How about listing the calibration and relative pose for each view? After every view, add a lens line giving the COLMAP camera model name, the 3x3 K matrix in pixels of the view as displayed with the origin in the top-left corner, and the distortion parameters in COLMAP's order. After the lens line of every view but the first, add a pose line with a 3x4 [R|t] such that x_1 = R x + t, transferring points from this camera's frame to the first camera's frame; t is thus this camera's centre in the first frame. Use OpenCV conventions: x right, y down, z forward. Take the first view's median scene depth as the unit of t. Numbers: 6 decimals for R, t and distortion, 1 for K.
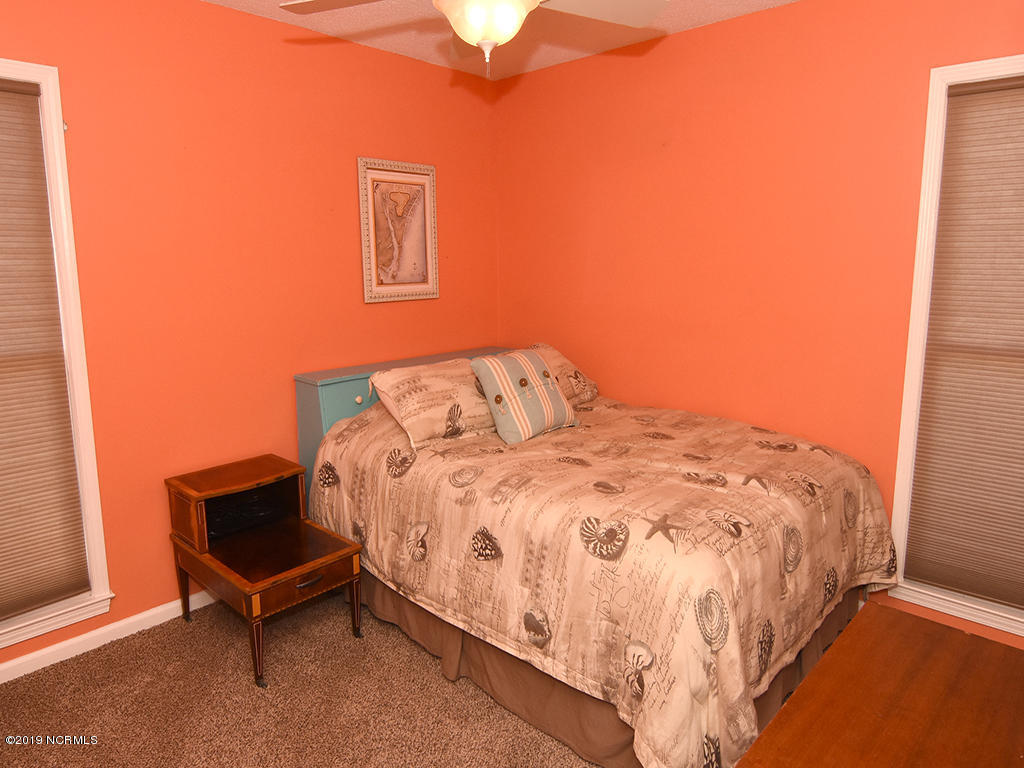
lens RADIAL K [[676.6, 0, 508.0], [0, 676.6, 378.2], [0, 0, 1]] dist [-0.005002, -0.005720]
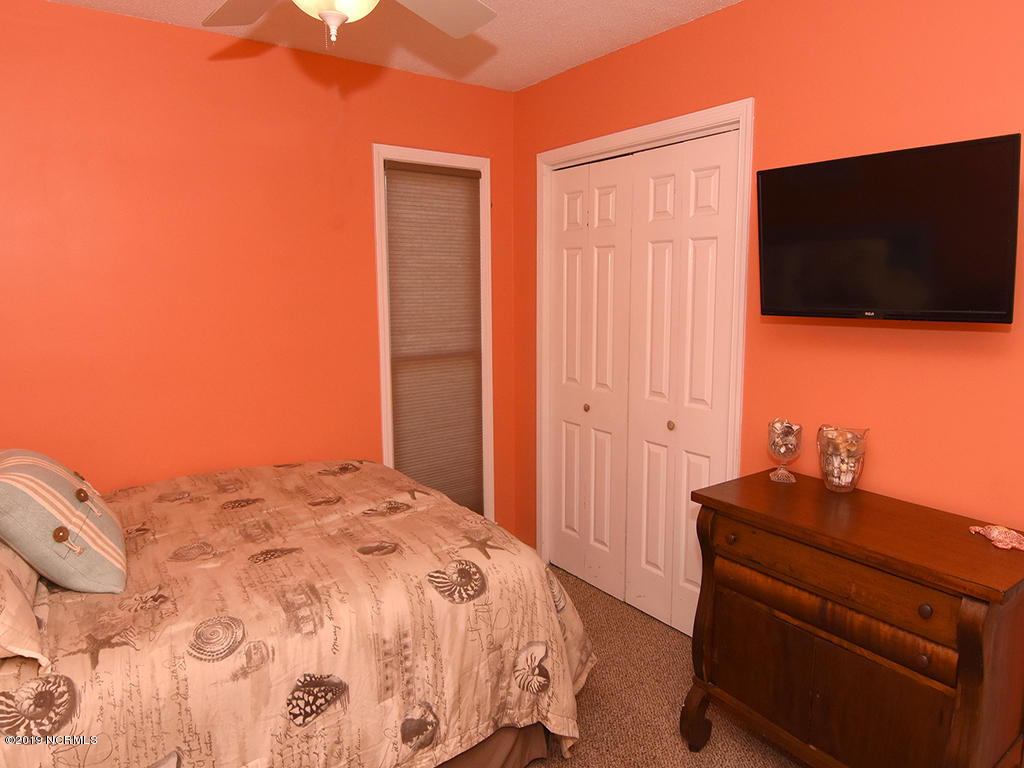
lens RADIAL K [[676.6, 0, 508.0], [0, 676.6, 378.2], [0, 0, 1]] dist [-0.005002, -0.005720]
pose [[0.142112, -0.138261, 0.980147, -0.663704], [0.175917, 0.977962, 0.112447, -0.128814], [-0.974093, 0.156445, 0.163302, 0.631452]]
